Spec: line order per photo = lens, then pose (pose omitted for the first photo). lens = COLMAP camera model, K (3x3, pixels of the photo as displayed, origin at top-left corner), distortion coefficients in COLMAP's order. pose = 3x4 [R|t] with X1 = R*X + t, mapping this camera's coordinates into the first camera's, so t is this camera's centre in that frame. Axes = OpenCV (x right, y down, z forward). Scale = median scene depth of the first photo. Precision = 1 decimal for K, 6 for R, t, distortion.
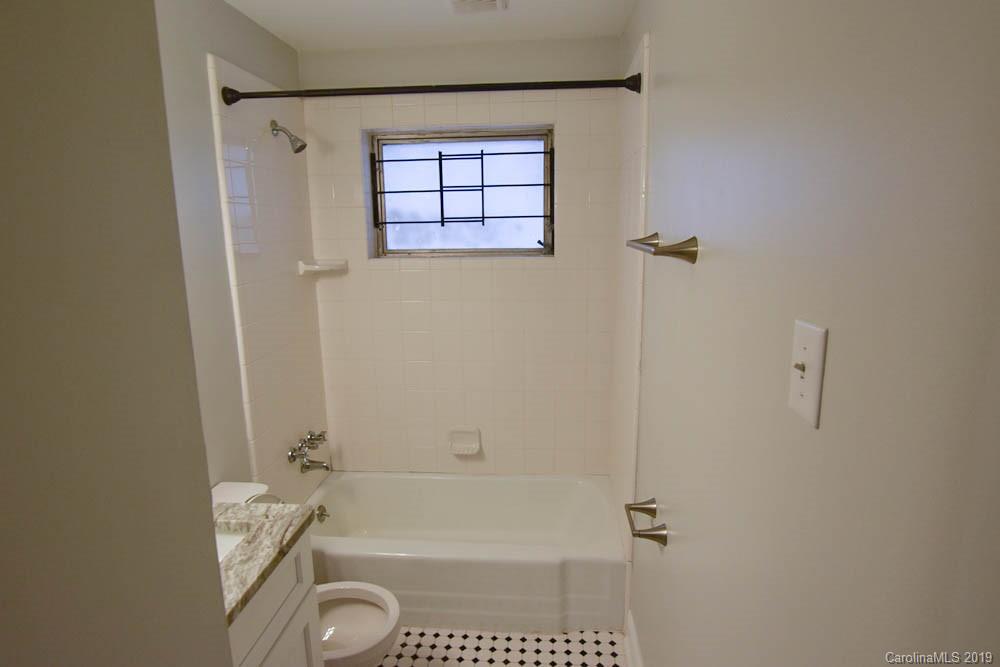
lens RADIAL K [[542.3, 0, 502.3], [0, 542.3, 335.8], [0, 0, 1]] dist [-0.024721, 0.002628]
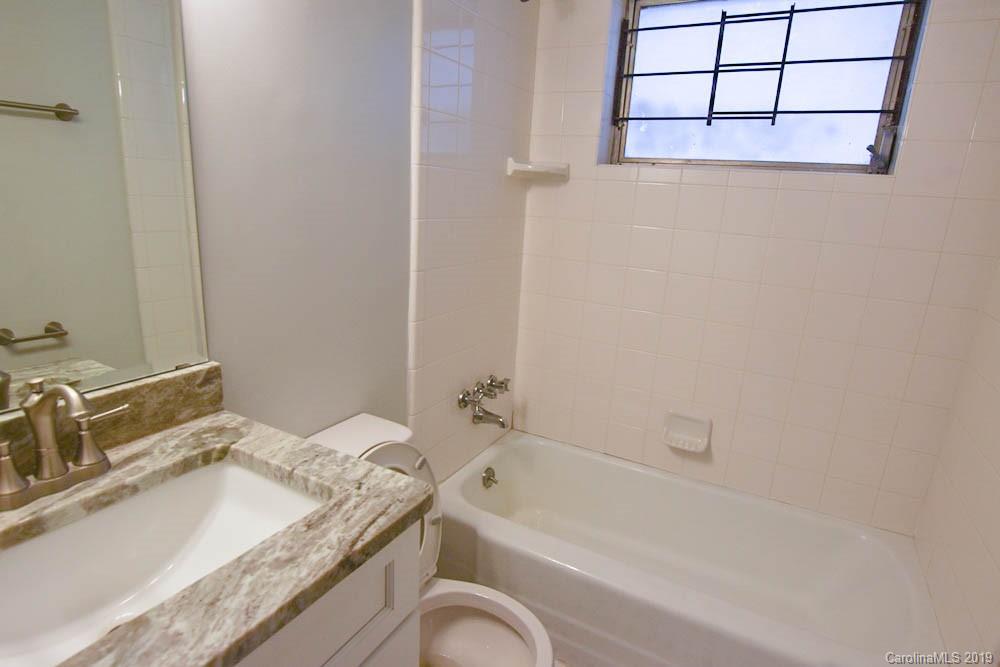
lens RADIAL K [[542.3, 0, 500.1], [0, 542.3, 335.7], [0, 0, 1]] dist [-0.024721, 0.002628]
pose [[0.908726, 0.169018, -0.381641, -0.044923], [-0.147881, 0.985407, 0.084287, 0.047828], [0.390318, -0.020157, 0.920460, 0.258674]]
